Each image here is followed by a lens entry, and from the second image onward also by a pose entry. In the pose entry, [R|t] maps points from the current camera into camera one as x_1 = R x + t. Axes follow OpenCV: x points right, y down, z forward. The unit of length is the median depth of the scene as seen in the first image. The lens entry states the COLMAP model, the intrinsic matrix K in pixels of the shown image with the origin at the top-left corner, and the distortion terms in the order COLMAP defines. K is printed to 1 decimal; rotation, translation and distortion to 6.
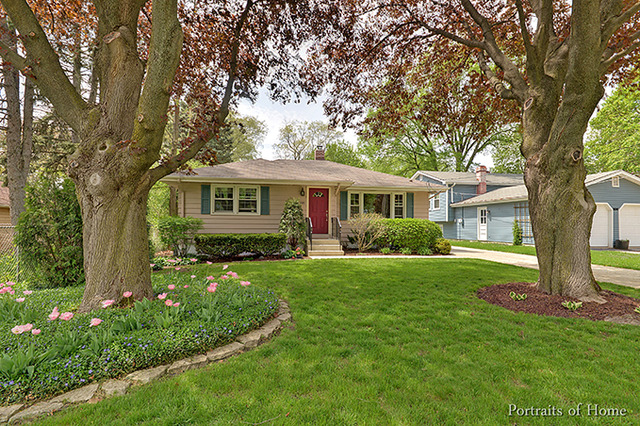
lens RADIAL K [[351.8, 0, 321.4], [0, 351.8, 214.0], [0, 0, 1]] dist [0.005216, -0.000313]
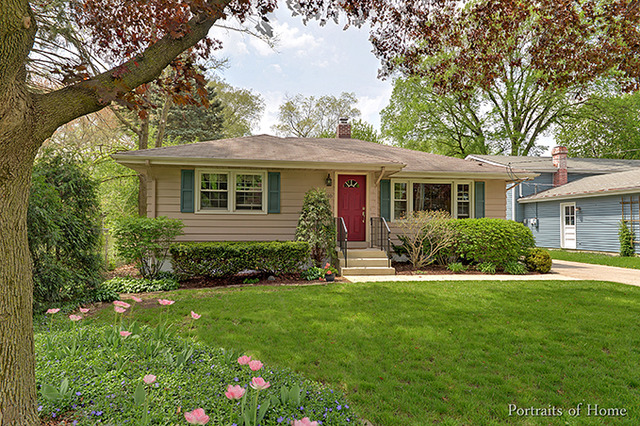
lens RADIAL K [[419.4, 0, 318.6], [0, 419.4, 216.0], [0, 0, 1]] dist [0.009018, -0.000476]
pose [[0.999849, -0.001218, -0.017331, -0.058107], [0.001365, 0.999963, 0.008474, 0.000192], [0.017320, -0.008496, 0.999814, 0.183309]]
